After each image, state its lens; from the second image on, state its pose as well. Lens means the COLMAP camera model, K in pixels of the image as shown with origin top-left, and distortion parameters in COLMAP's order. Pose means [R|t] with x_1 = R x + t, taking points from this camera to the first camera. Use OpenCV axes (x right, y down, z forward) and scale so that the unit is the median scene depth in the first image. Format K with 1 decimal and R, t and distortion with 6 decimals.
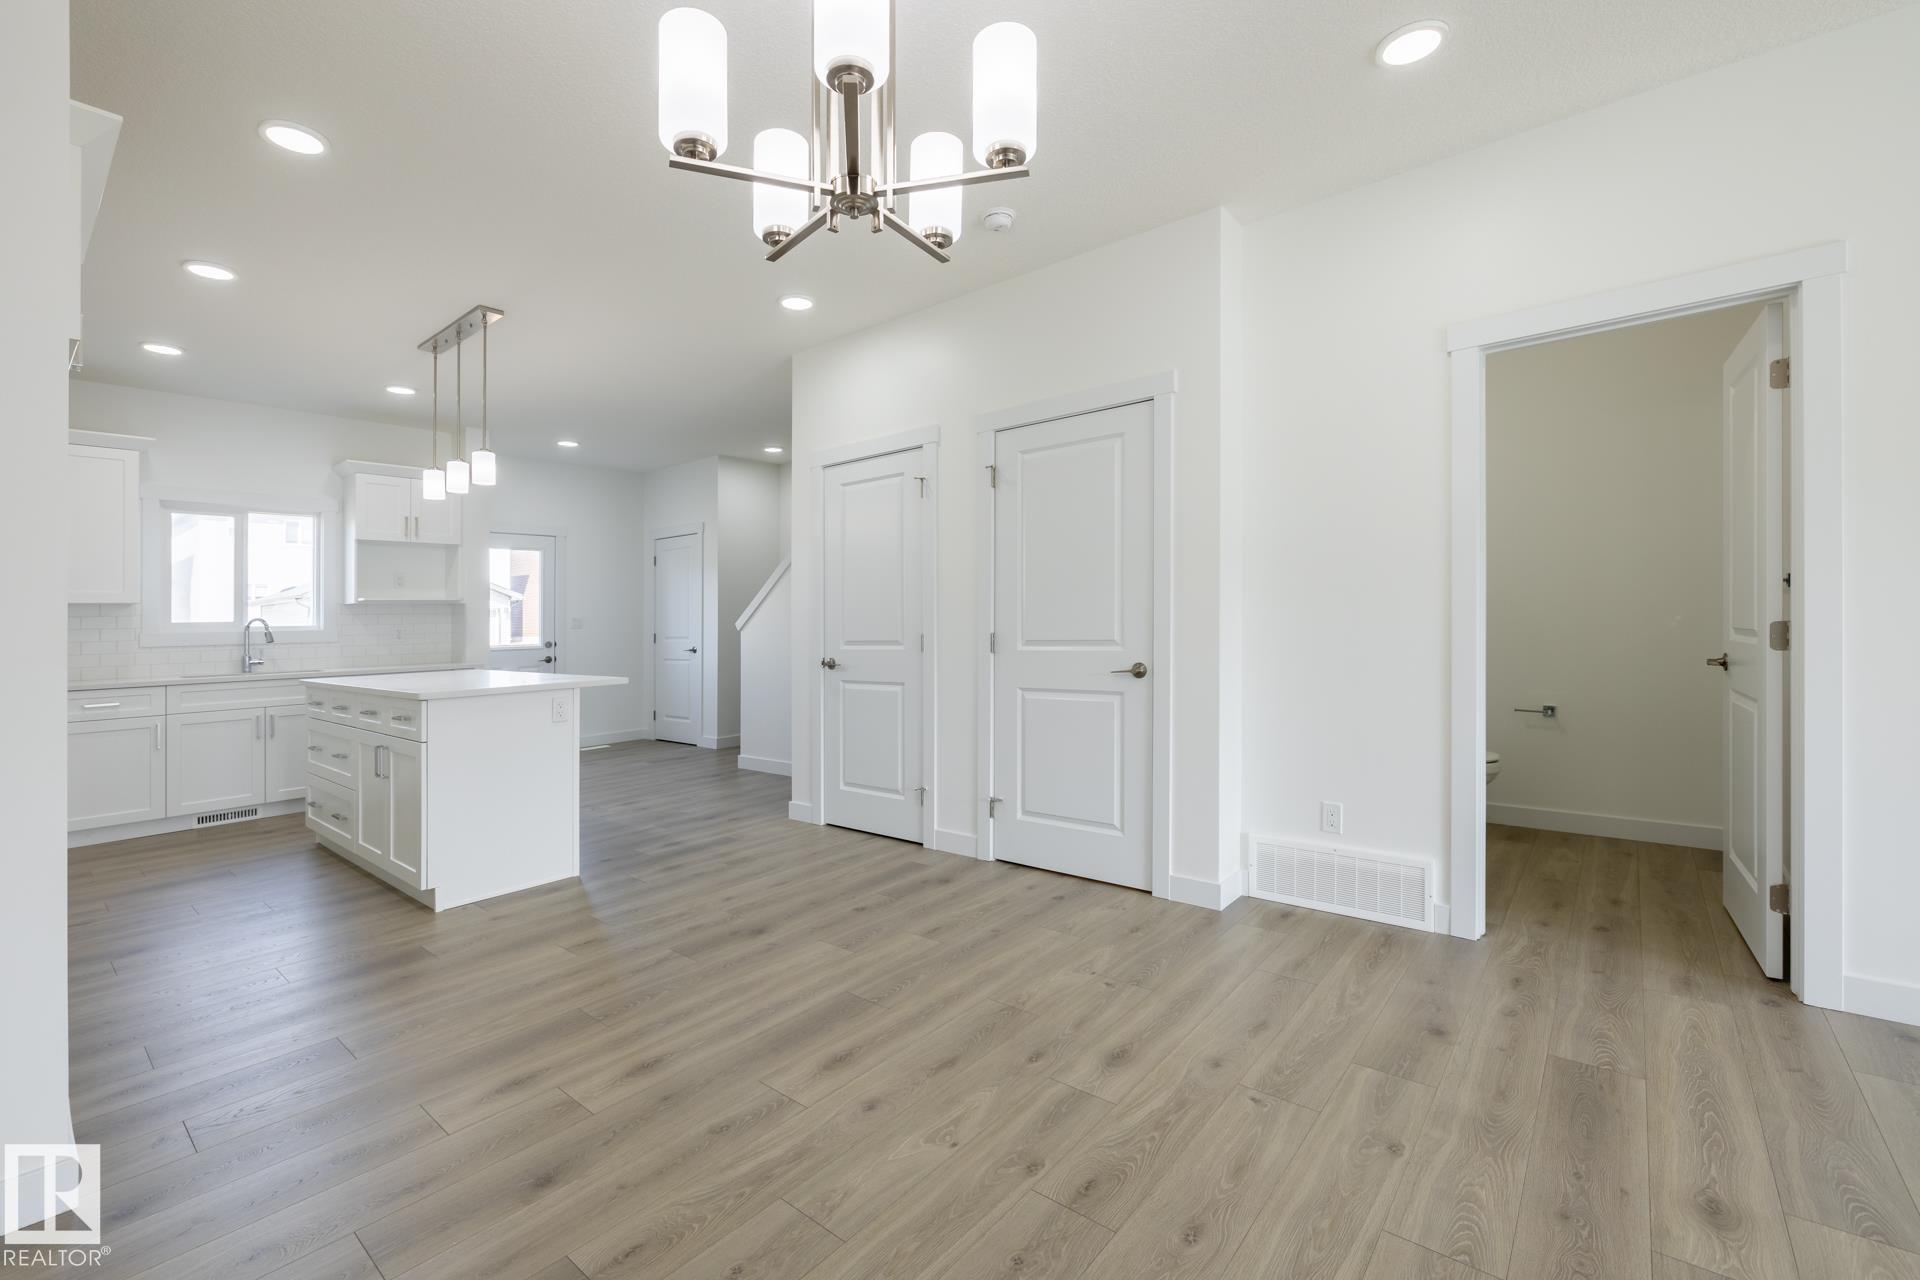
lens RADIAL K [[801.5, 0, 940.8], [0, 801.5, 608.9], [0, 0, 1]] dist [-0.004249, 0.000396]
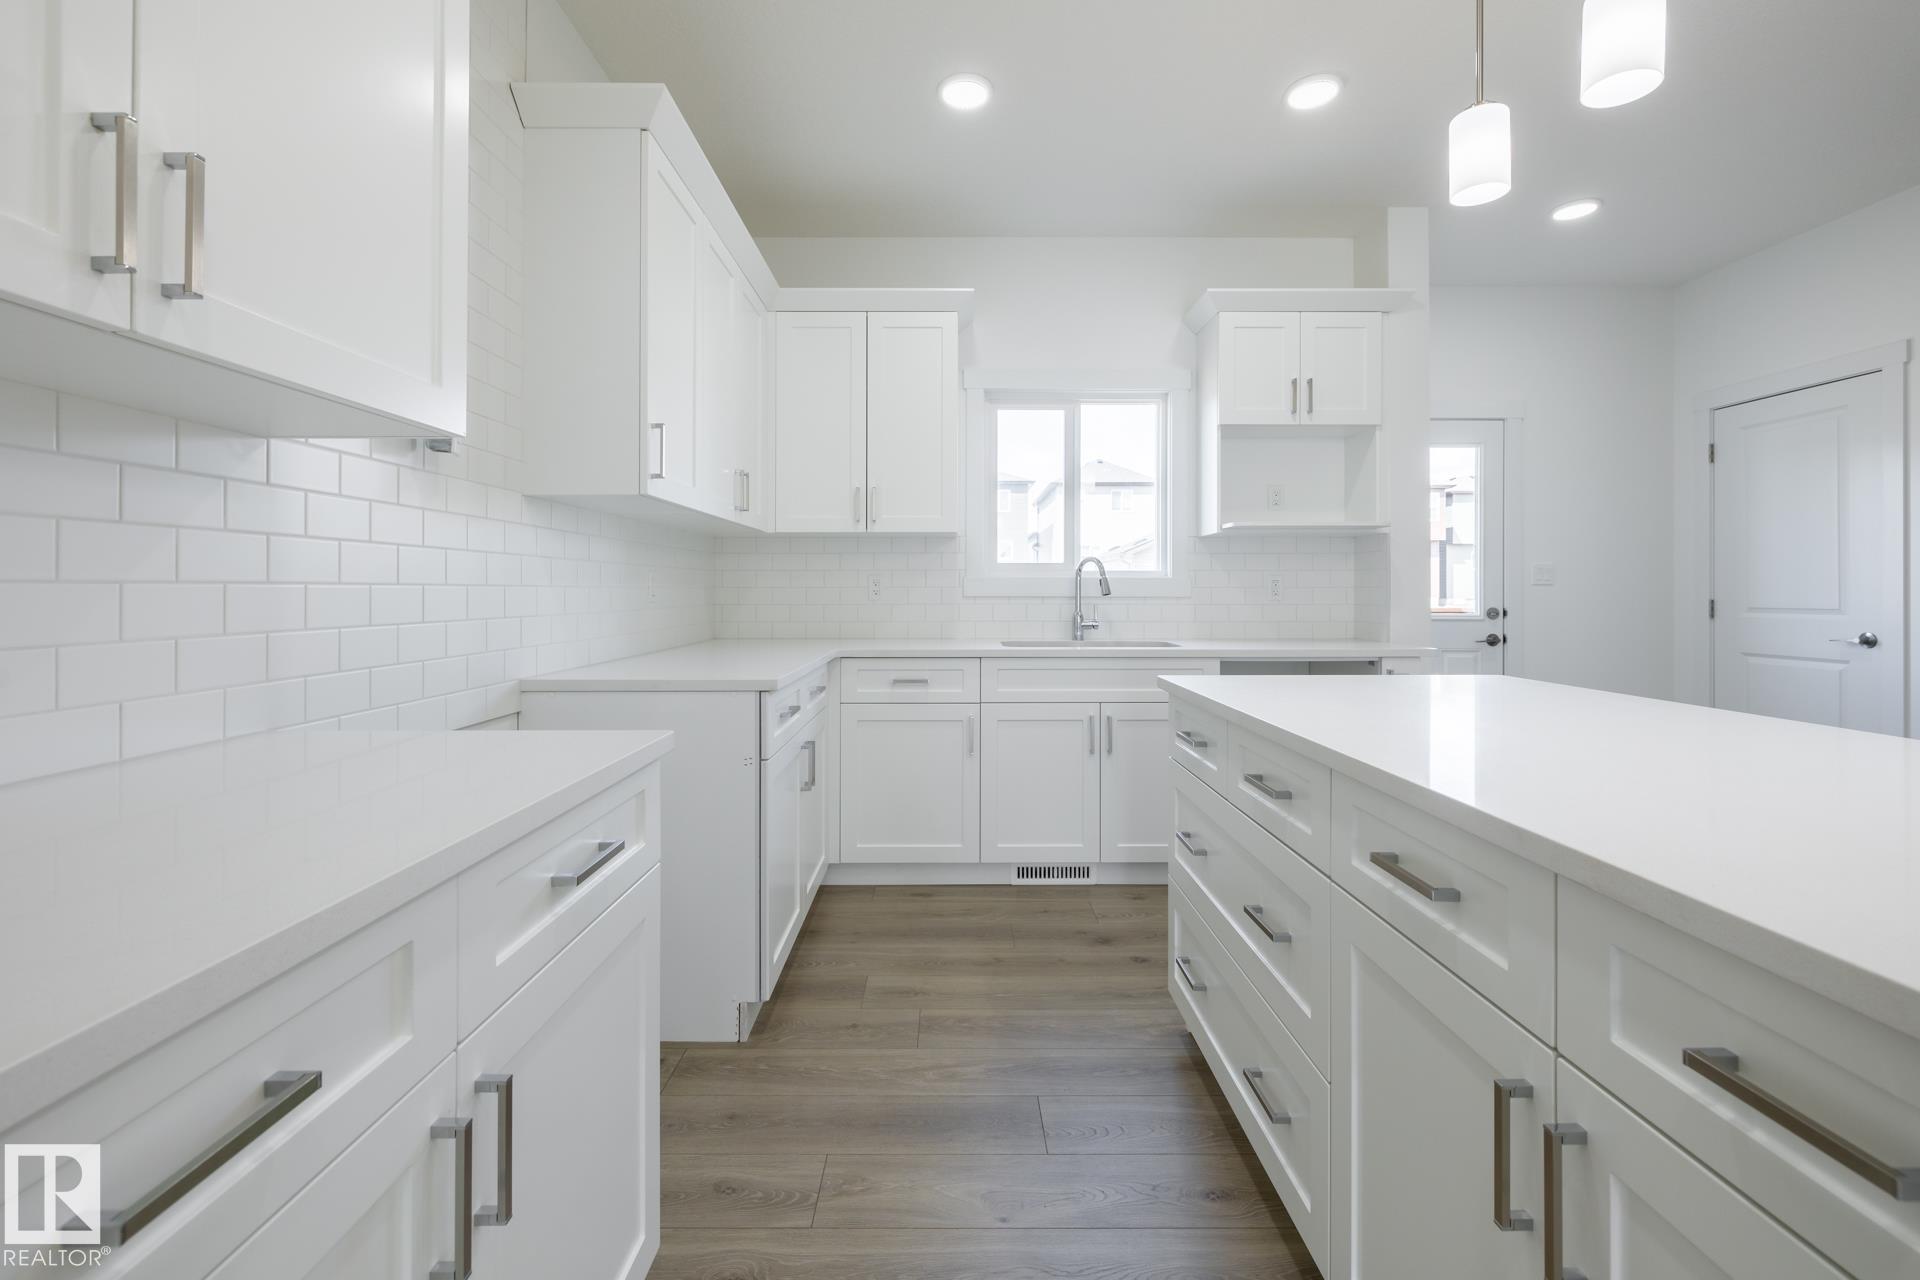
lens RADIAL K [[801.5, 0, 965.4], [0, 801.5, 540.1], [0, 0, 1]] dist [-0.004249, 0.000396]
pose [[0.647475, -0.023395, -0.761728, -0.445147], [-0.005449, 0.999361, -0.035325, 0.022560], [0.762067, 0.027022, 0.646933, 0.524618]]
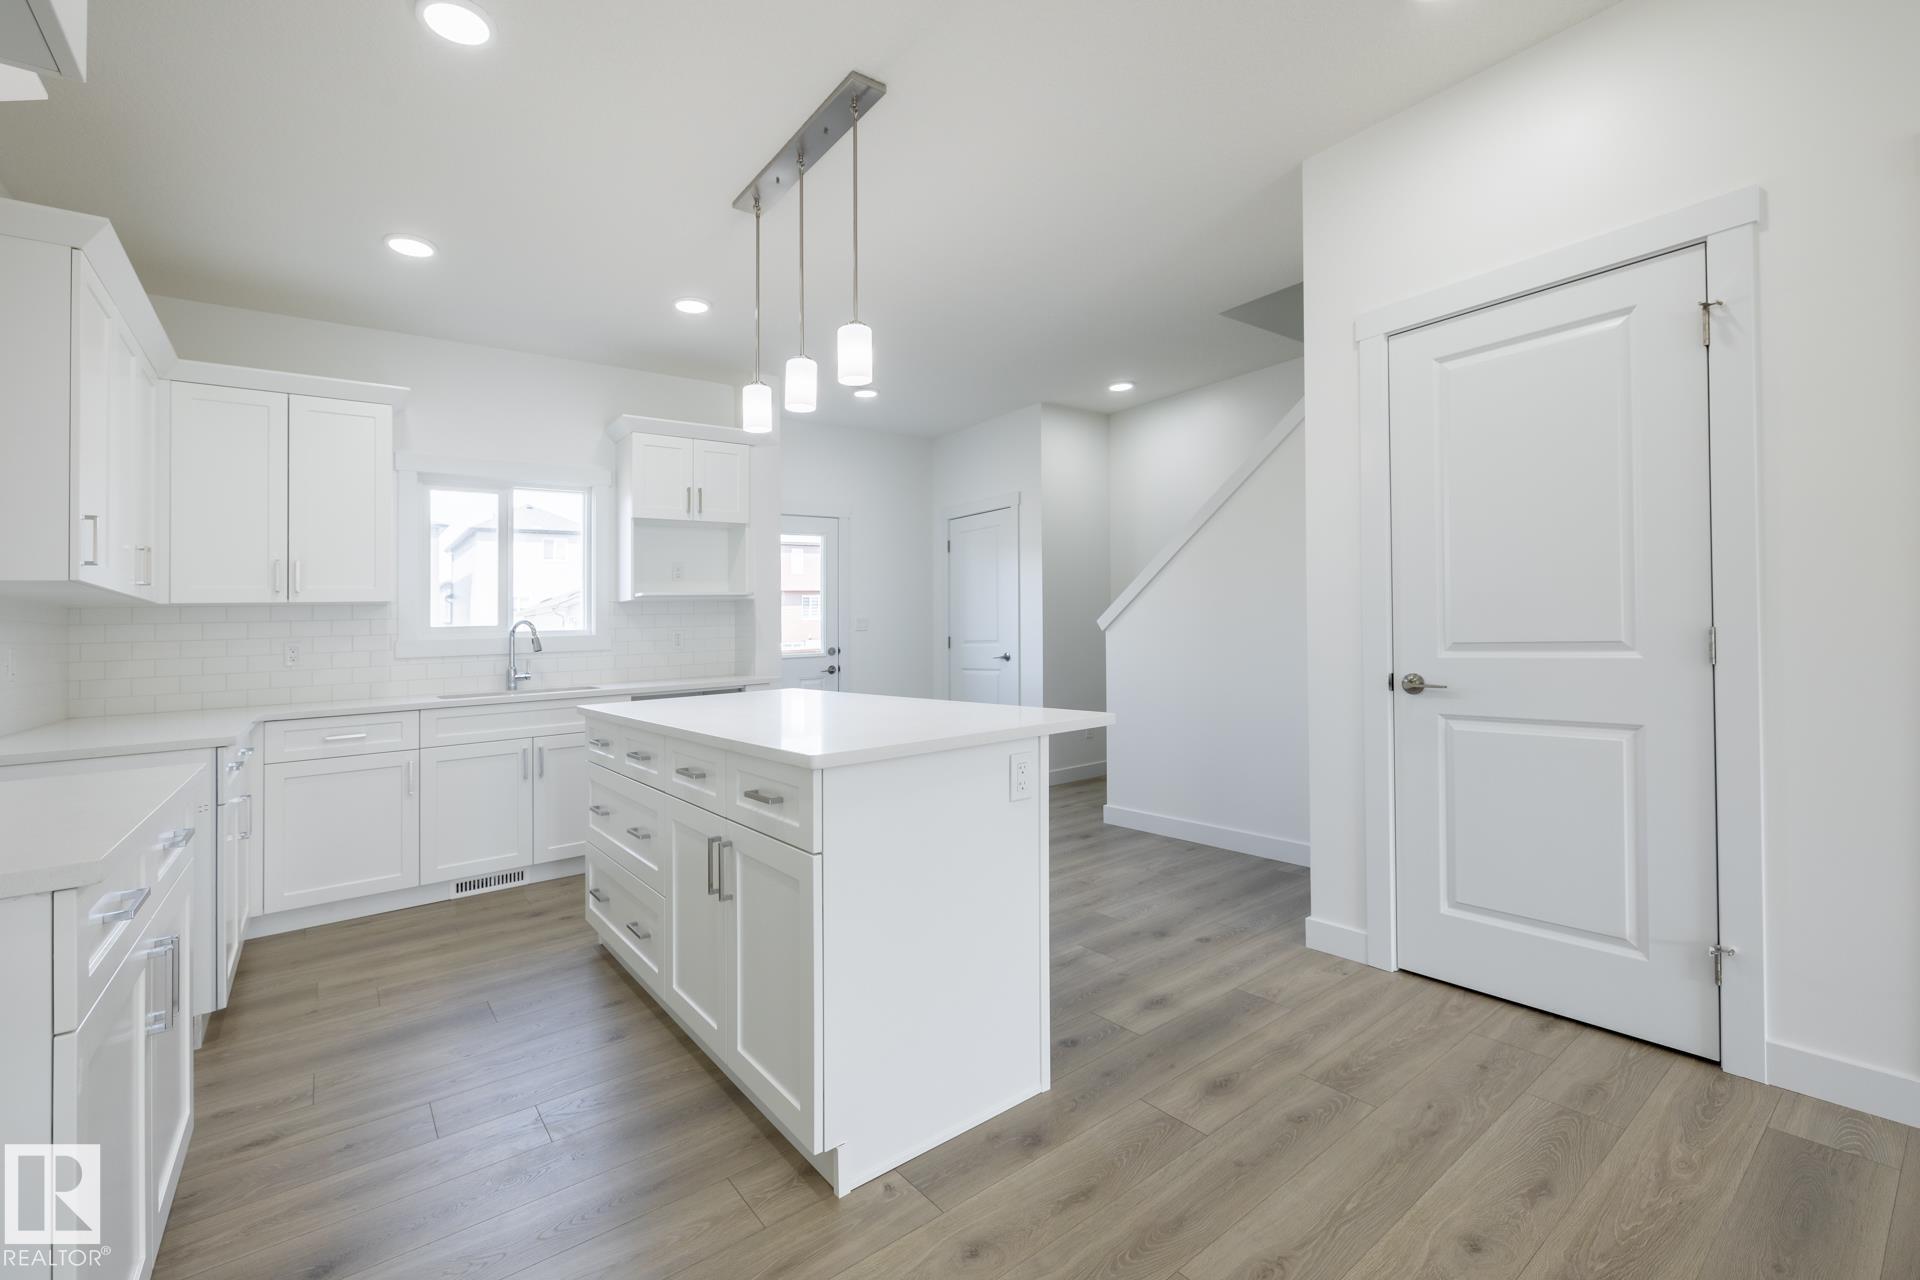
lens RADIAL K [[801.5, 0, 942.8], [0, 801.5, 591.4], [0, 0, 1]] dist [-0.004249, 0.000396]
pose [[0.975129, -0.022180, -0.220528, -0.295108], [0.016411, 0.999474, -0.027957, 0.012696], [0.221032, 0.023643, 0.974980, 0.341589]]
